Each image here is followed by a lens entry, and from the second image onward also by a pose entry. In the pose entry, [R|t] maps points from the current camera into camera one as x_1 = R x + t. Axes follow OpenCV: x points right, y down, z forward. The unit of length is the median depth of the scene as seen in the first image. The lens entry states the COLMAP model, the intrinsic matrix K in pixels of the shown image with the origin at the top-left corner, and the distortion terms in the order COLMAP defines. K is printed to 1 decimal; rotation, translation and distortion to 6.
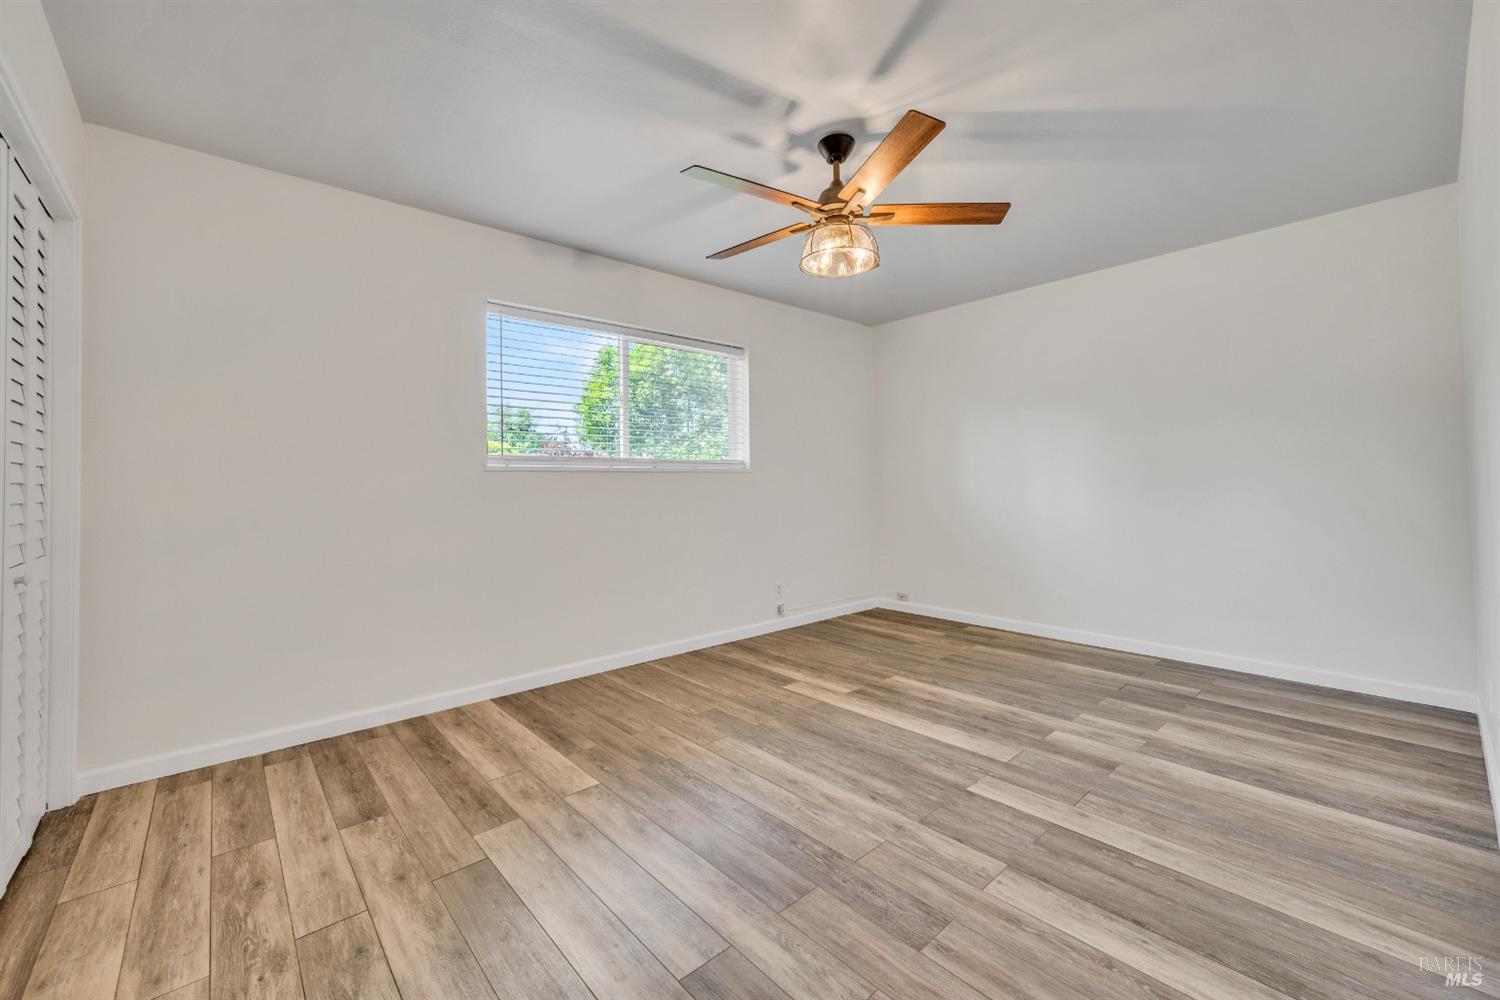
lens RADIAL K [[594.3, 0, 738.7], [0, 594.3, 473.6], [0, 0, 1]] dist [-0.002241, -0.000546]
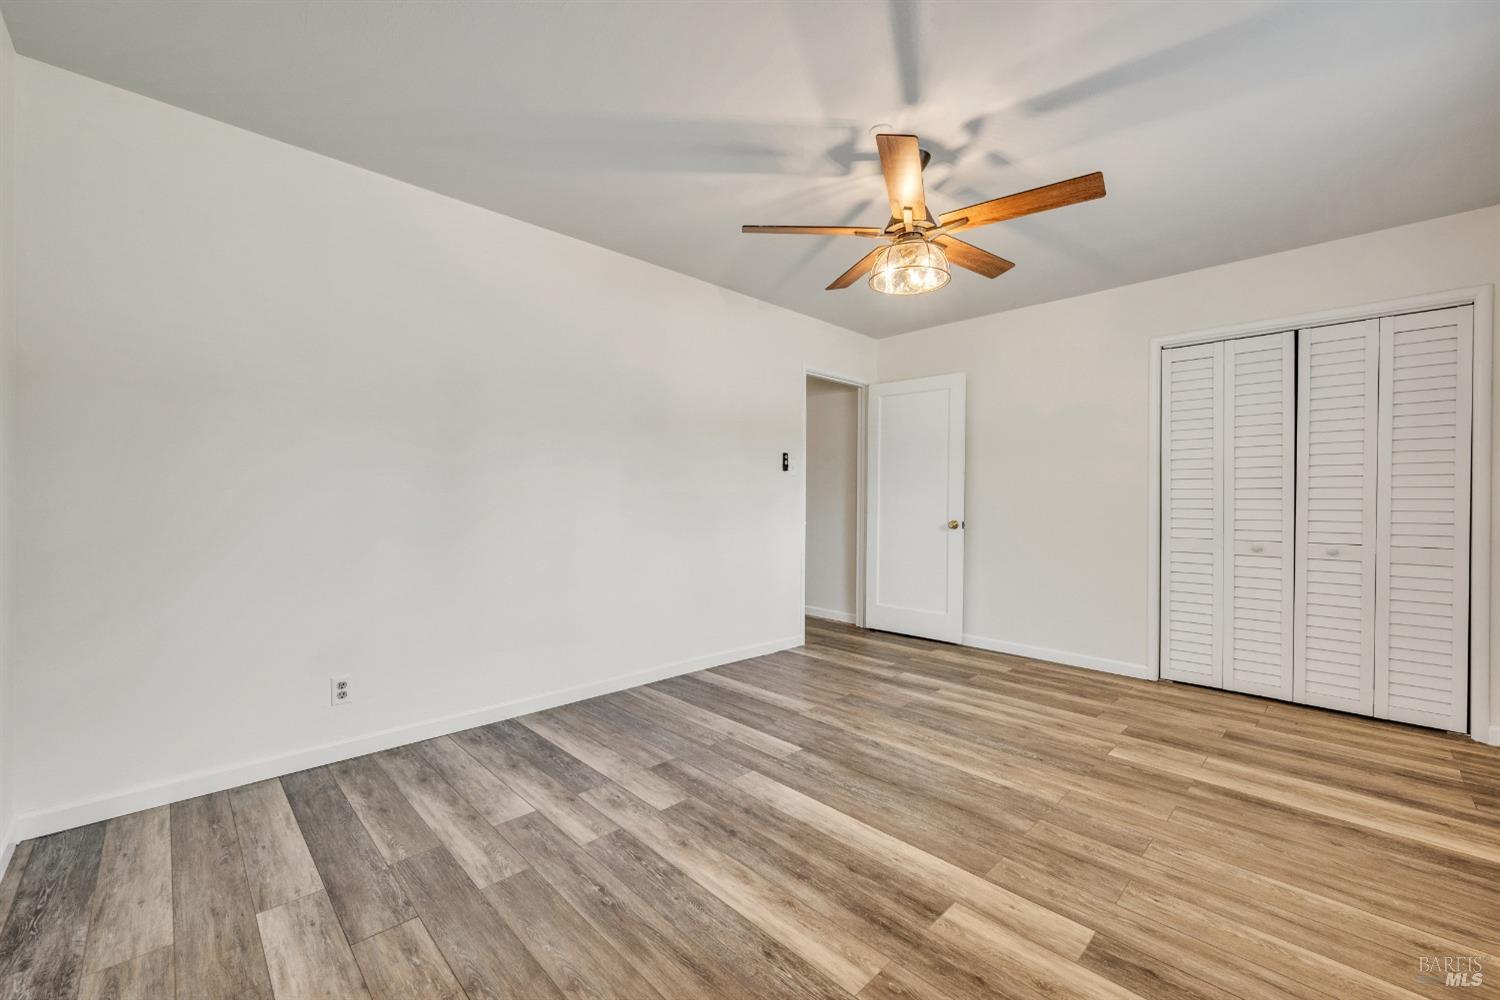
lens RADIAL K [[594.3, 0, 748.8], [0, 594.3, 499.7], [0, 0, 1]] dist [-0.002241, -0.000546]
pose [[-0.997640, 0.005521, -0.068443, 0.525609], [0.006766, 0.999816, -0.017967, 0.034138], [0.068331, -0.018388, -0.997493, 2.032256]]
